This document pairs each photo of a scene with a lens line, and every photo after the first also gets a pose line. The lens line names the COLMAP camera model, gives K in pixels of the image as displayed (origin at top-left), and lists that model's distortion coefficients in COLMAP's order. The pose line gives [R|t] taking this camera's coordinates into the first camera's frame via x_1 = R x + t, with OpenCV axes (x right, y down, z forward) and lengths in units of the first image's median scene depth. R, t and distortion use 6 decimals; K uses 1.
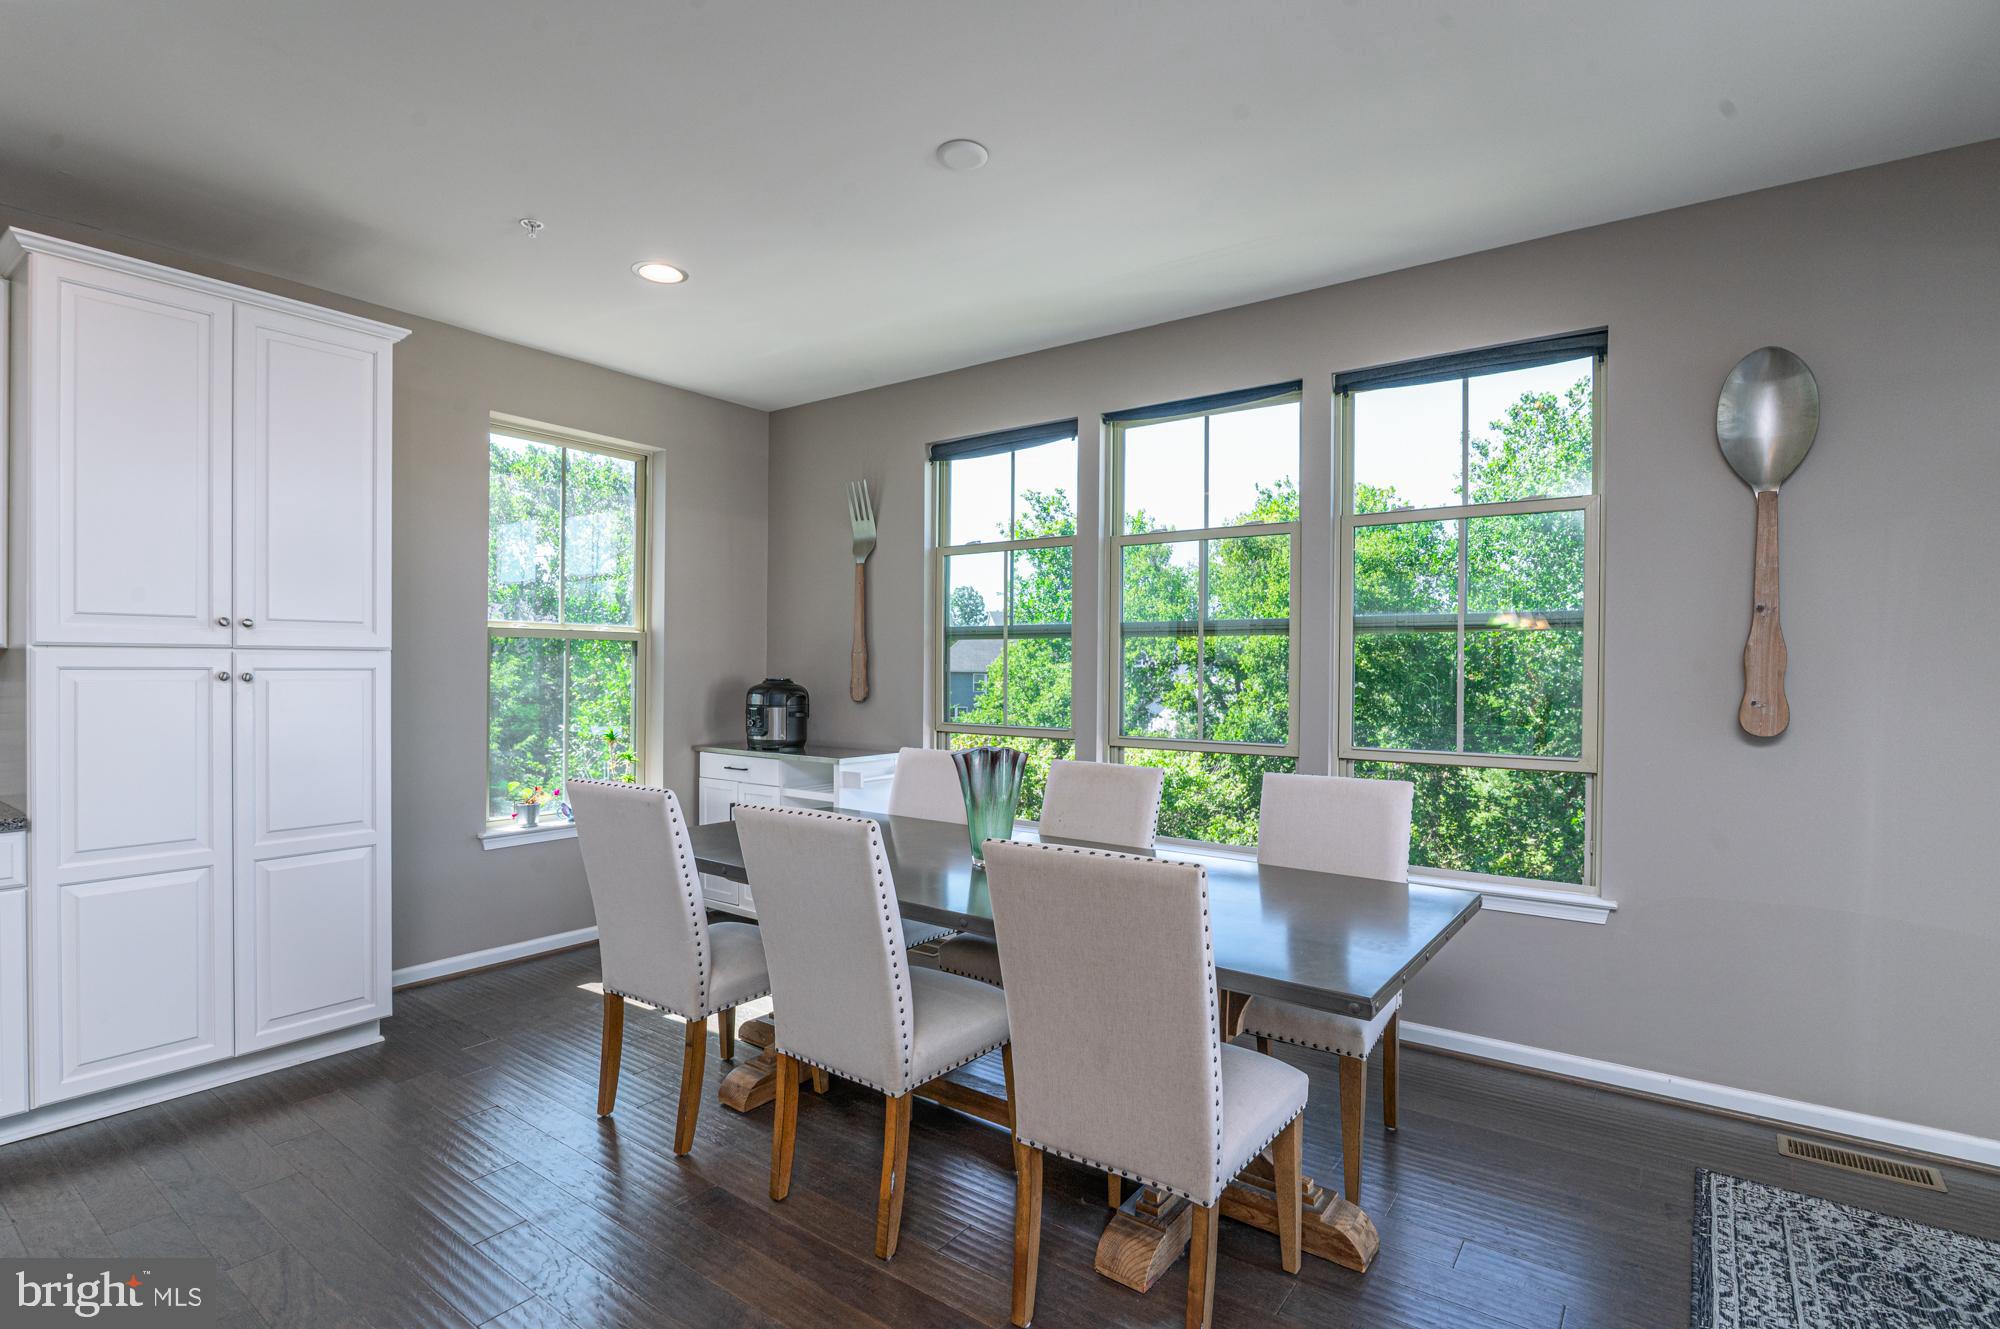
lens RADIAL K [[978.7, 0, 975.3], [0, 978.7, 672.7], [0, 0, 1]] dist [-0.014931, 0.000157]
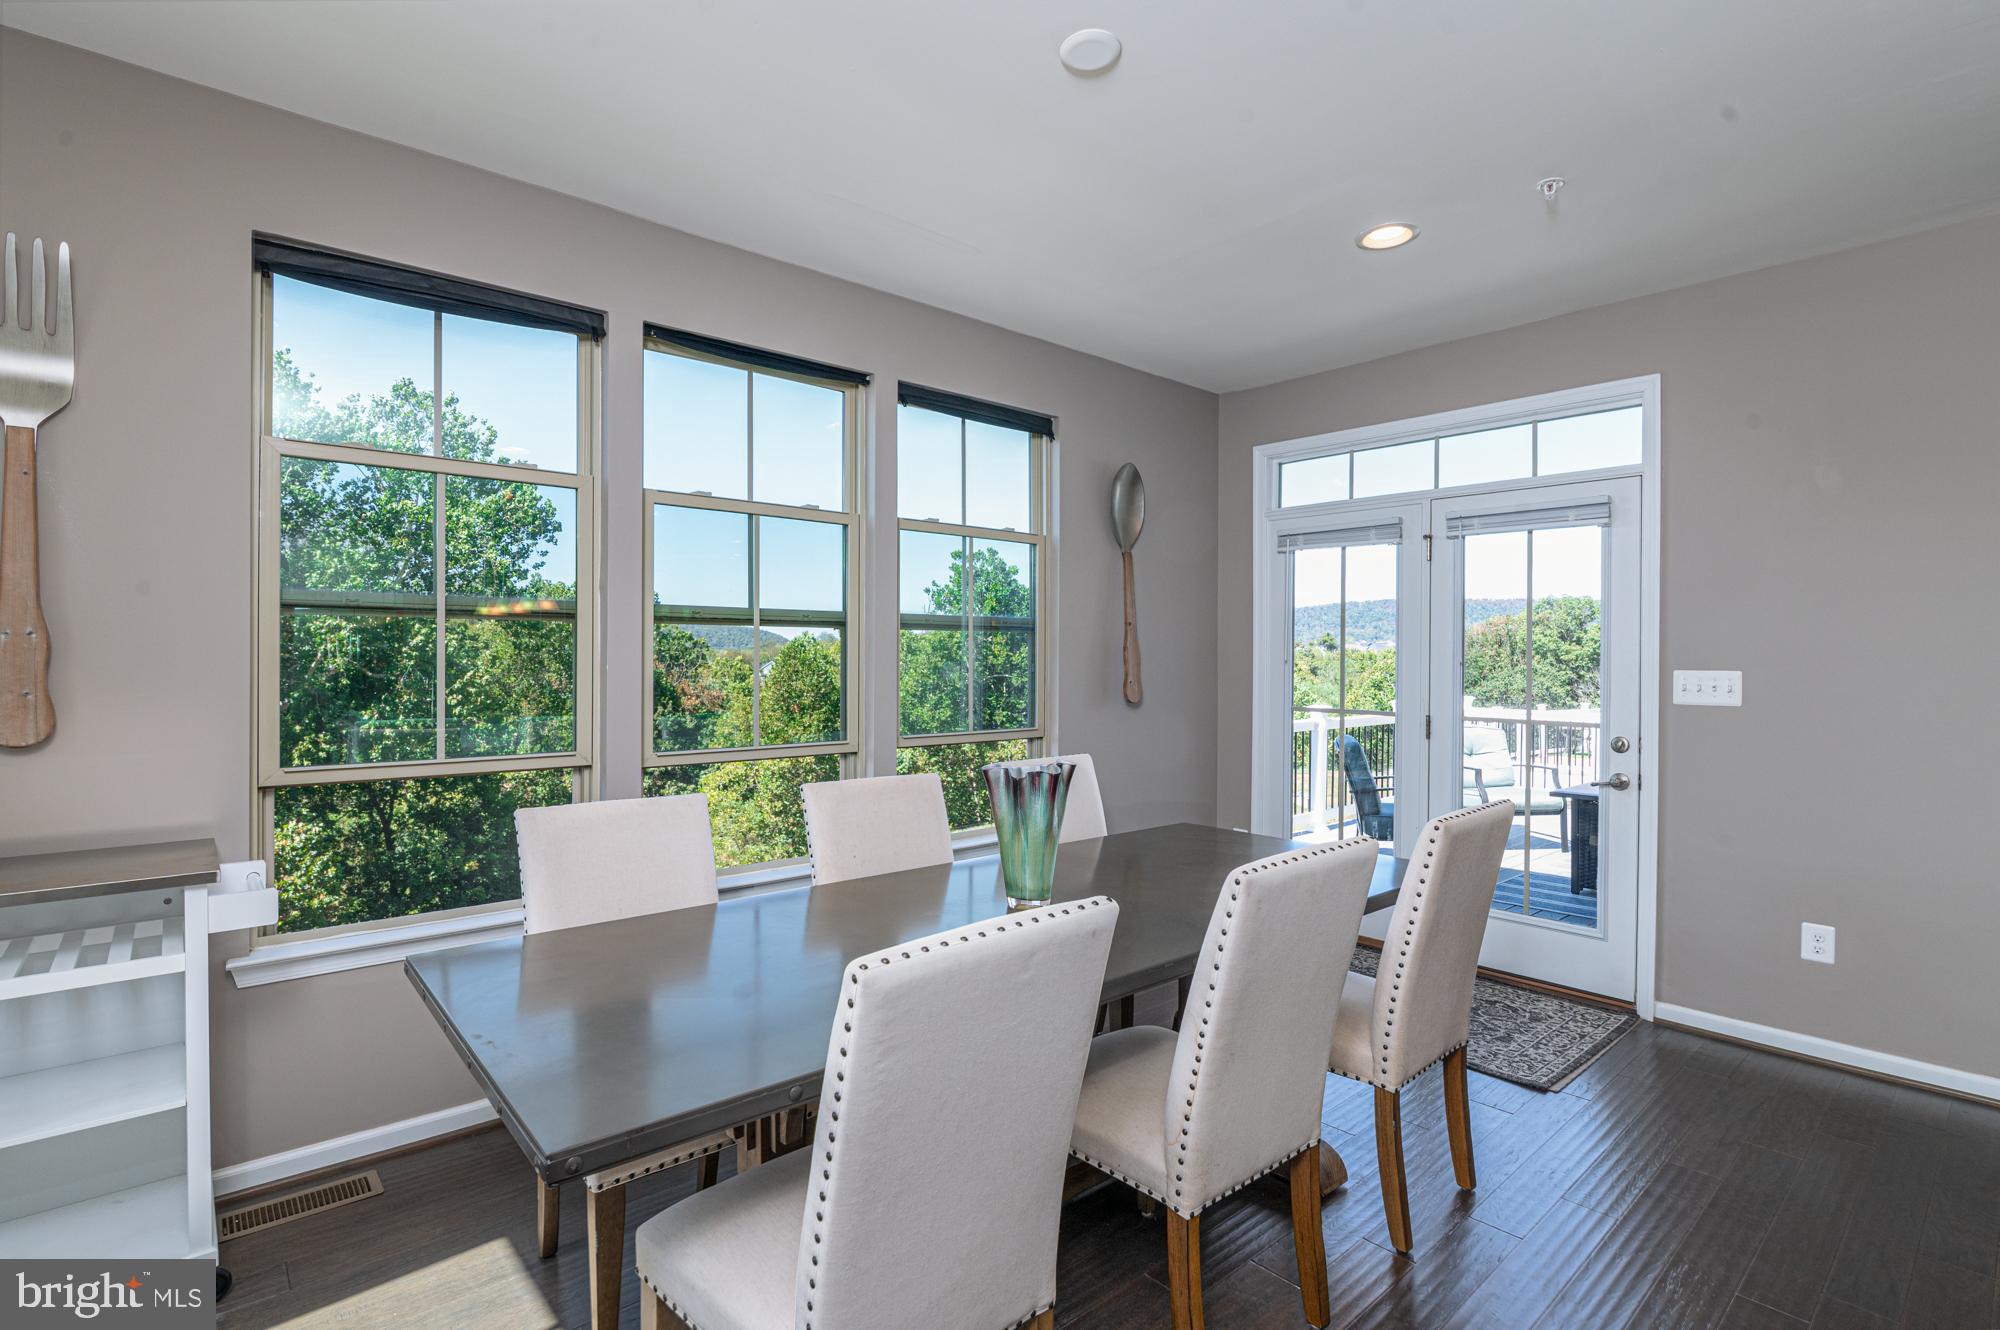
lens RADIAL K [[955.2, 0, 1000.0], [0, 955.2, 665.0], [0, 0, 1]] dist [-0.017549, -0.000181]
pose [[0.195523, -0.010334, 0.980645, -0.617757], [0.008451, 0.999925, 0.008852, -0.010418], [-0.980663, 0.006557, 0.195596, 0.699852]]
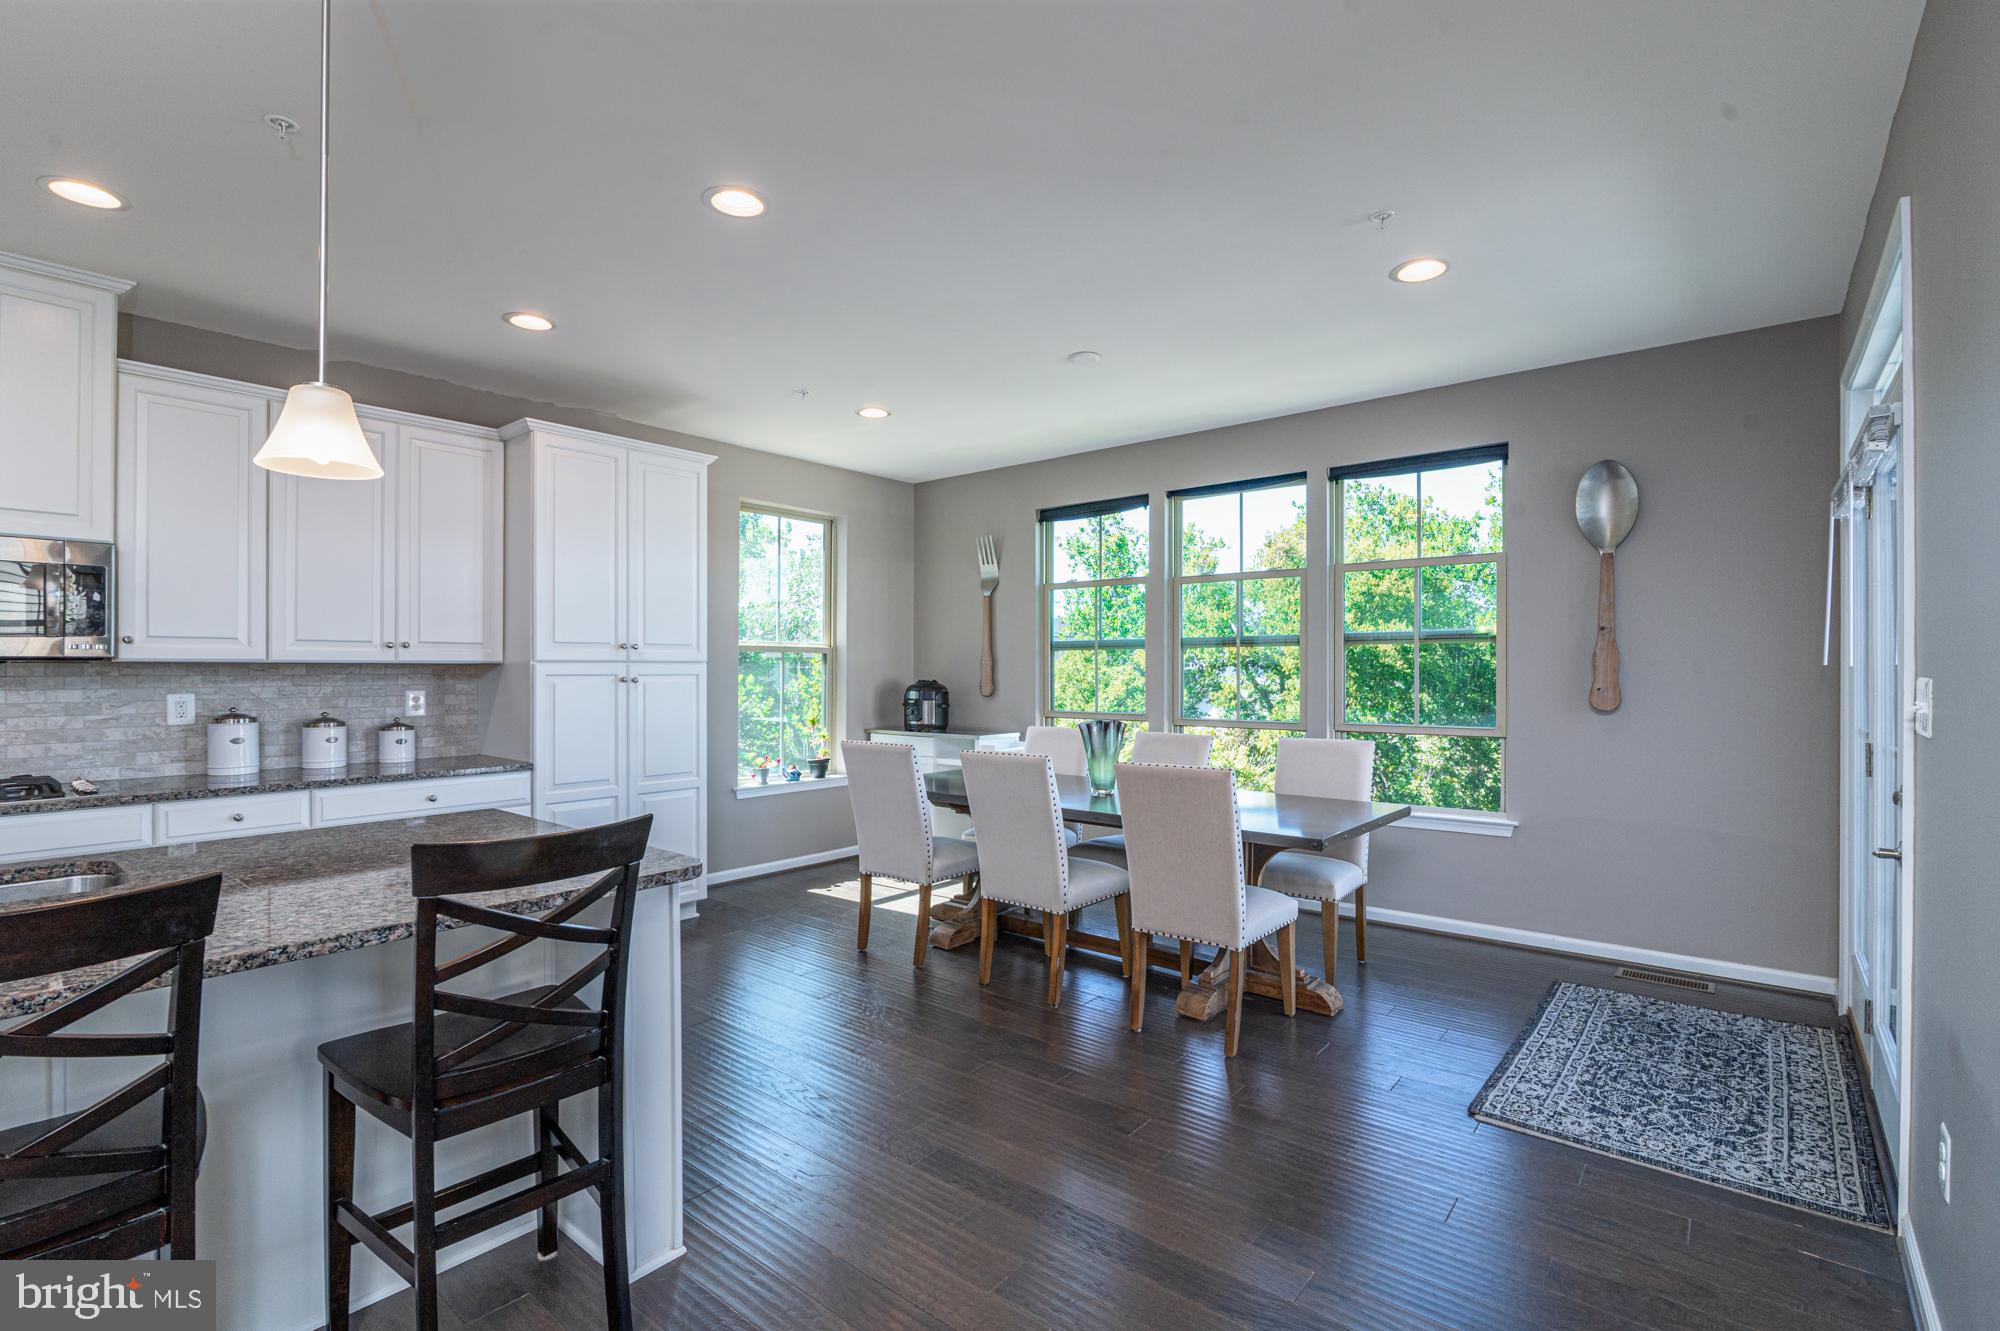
lens RADIAL K [[926.9, 0, 966.5], [0, 926.9, 670.3], [0, 0, 1]] dist [-0.001190, -0.000122]
pose [[0.997619, -0.008126, -0.068490, -0.081038], [0.007701, 0.999949, -0.006470, 0.002290], [0.068539, 0.005927, 0.997631, -0.422638]]
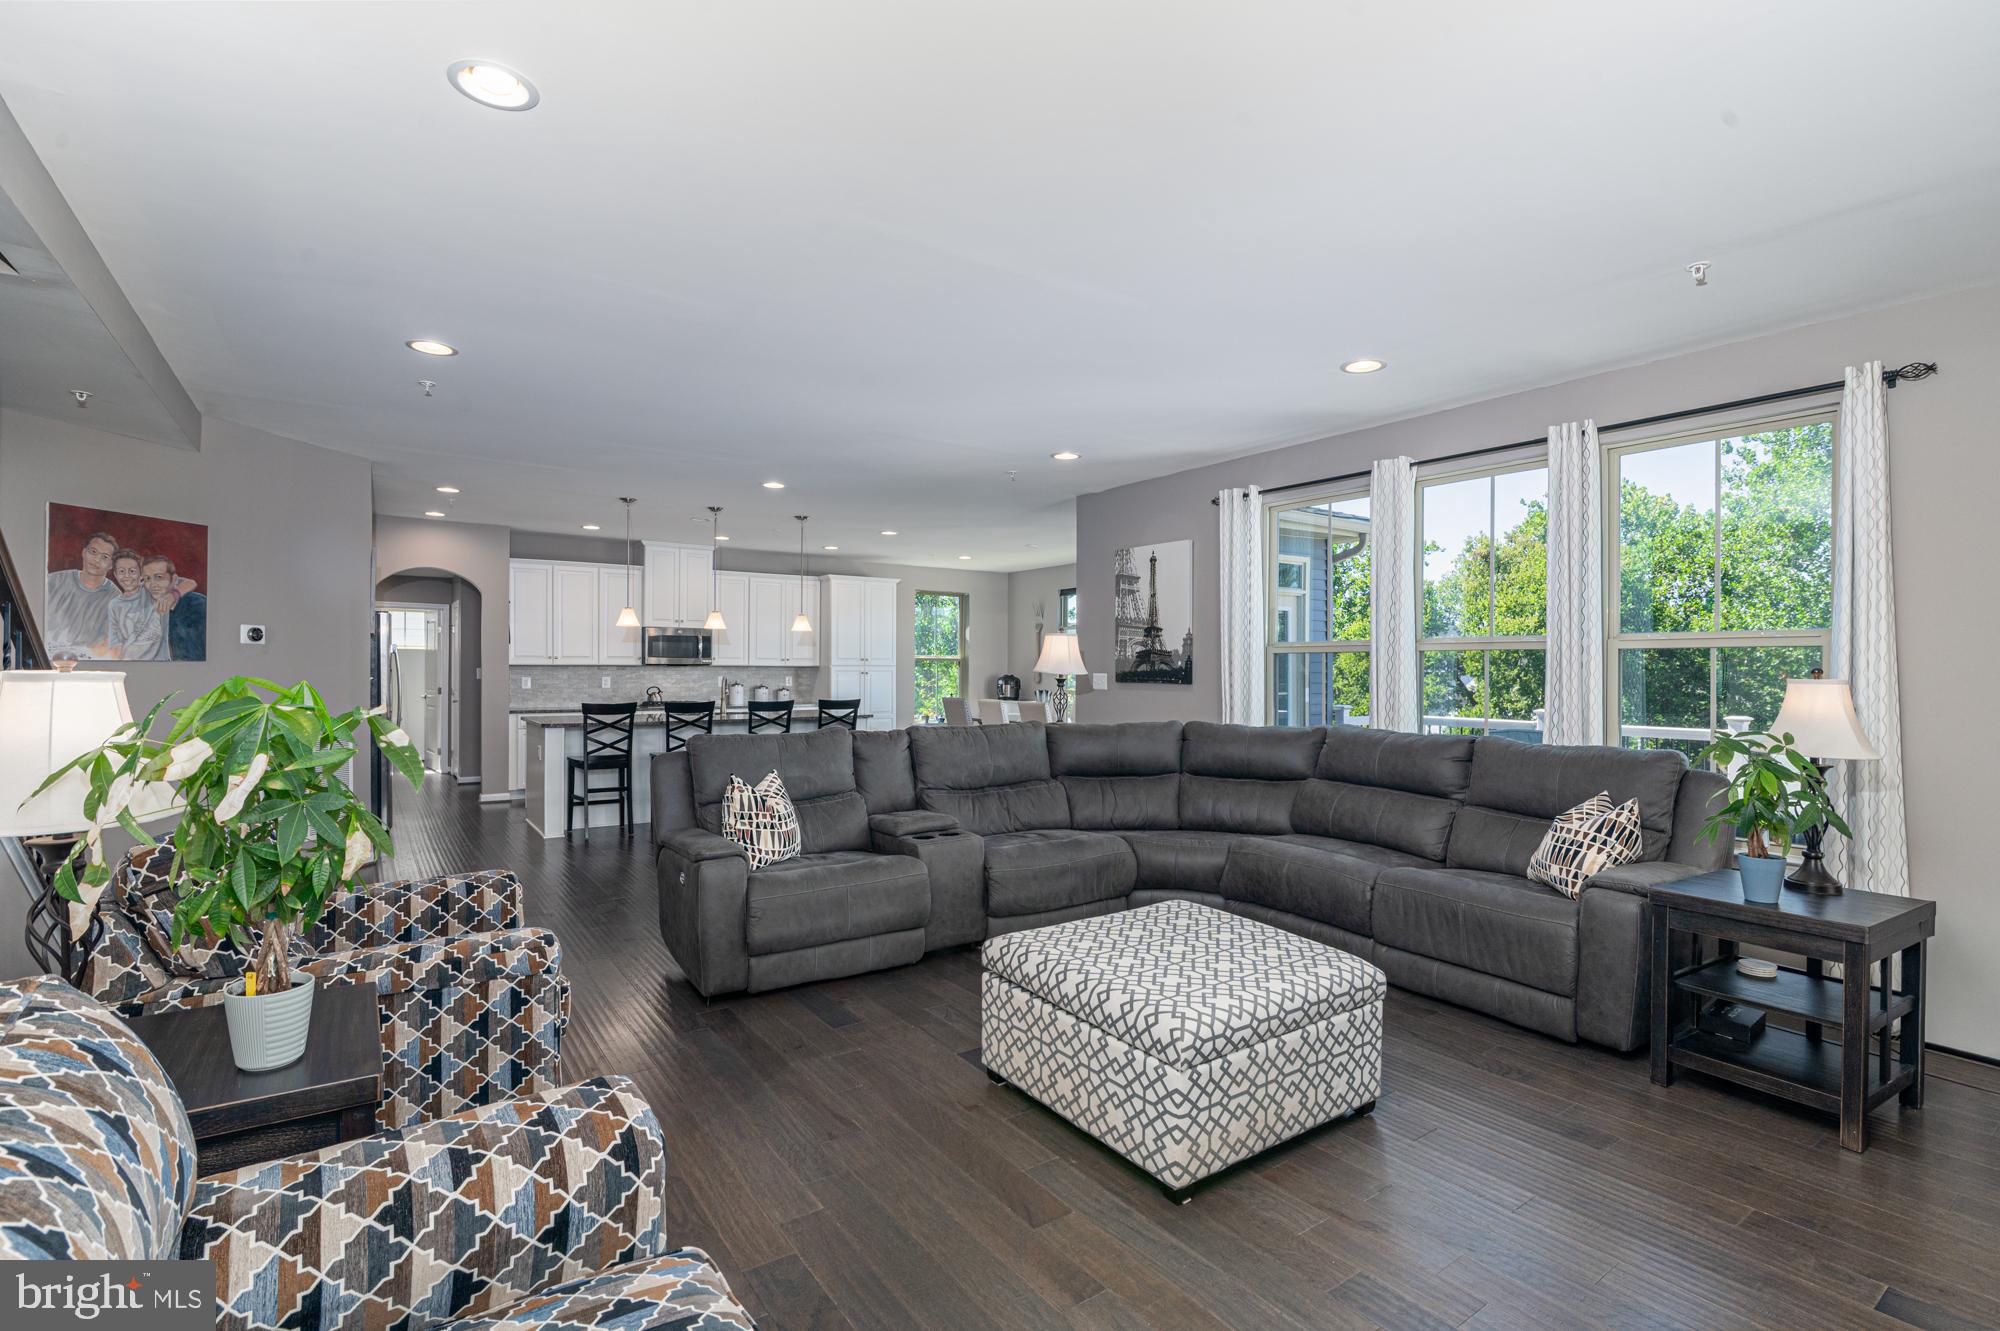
lens RADIAL K [[926.9, 0, 966.5], [0, 926.9, 670.3], [0, 0, 1]] dist [-0.001190, -0.000122]
pose [[0.945690, -0.002472, -0.325061, 0.757741], [0.000012, 0.999971, -0.007569, 0.019053], [0.325070, 0.007154, 0.945663, -2.137417]]
